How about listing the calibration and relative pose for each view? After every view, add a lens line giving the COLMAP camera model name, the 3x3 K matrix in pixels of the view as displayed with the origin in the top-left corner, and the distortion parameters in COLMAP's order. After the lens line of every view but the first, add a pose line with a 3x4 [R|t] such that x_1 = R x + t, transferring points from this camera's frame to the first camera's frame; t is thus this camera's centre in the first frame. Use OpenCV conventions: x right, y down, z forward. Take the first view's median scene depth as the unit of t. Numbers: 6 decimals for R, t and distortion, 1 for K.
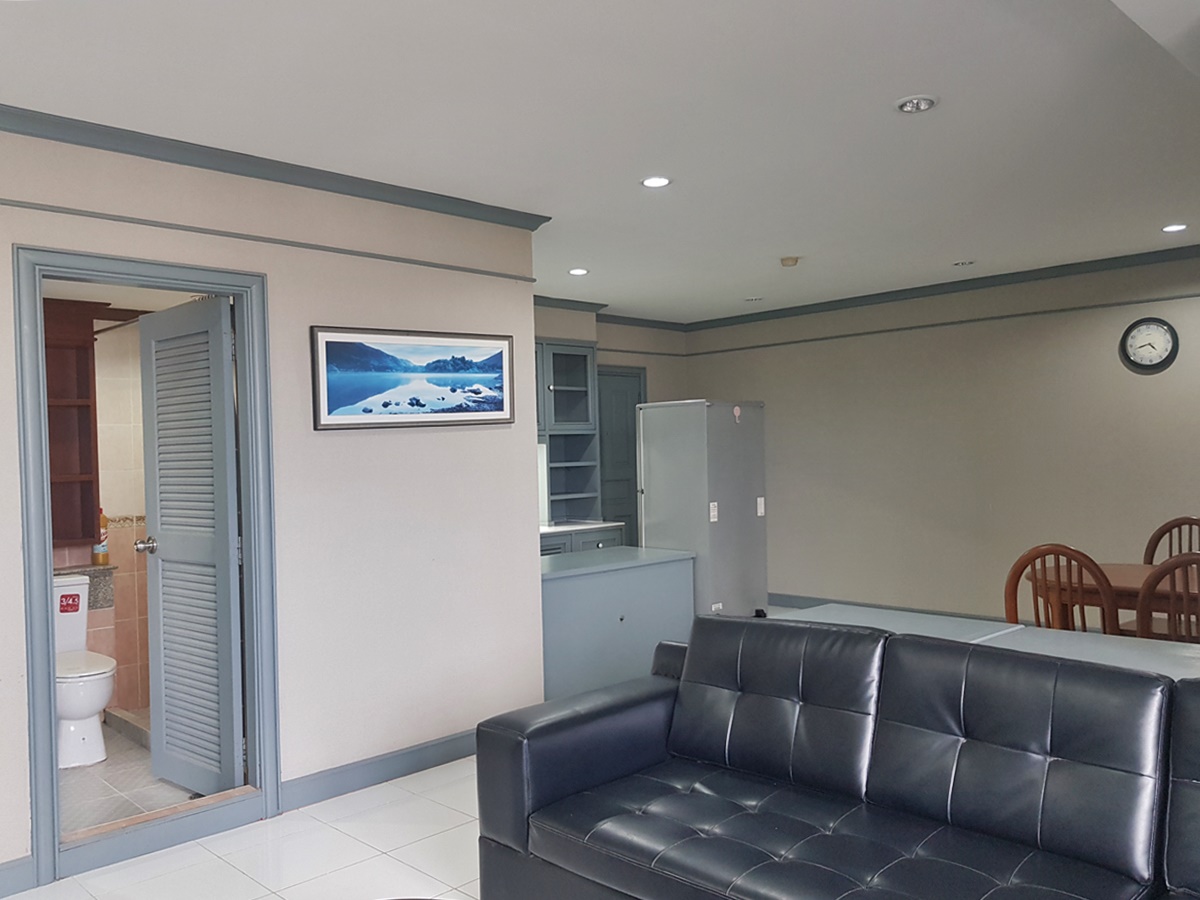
lens RADIAL K [[939.1, 0, 573.7], [0, 939.1, 449.2], [0, 0, 1]] dist [0.077298, -0.126411]
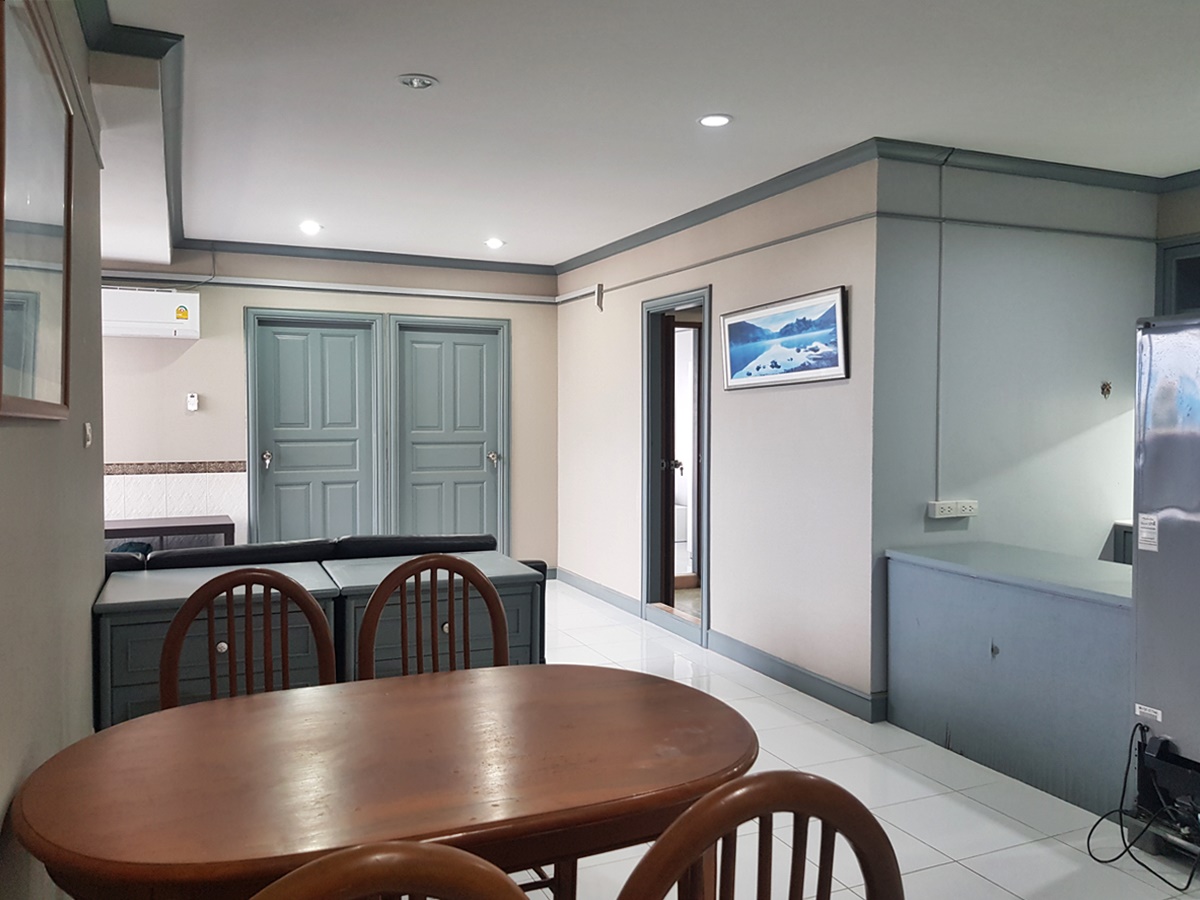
lens RADIAL K [[939.1, 0, 573.7], [0, 939.1, 449.2], [0, 0, 1]] dist [0.077298, -0.126411]
pose [[-0.363446, 0.061387, -0.929591, 0.967560], [0.009515, 0.998019, 0.062186, -0.019618], [0.931567, 0.013756, -0.363310, 1.148876]]
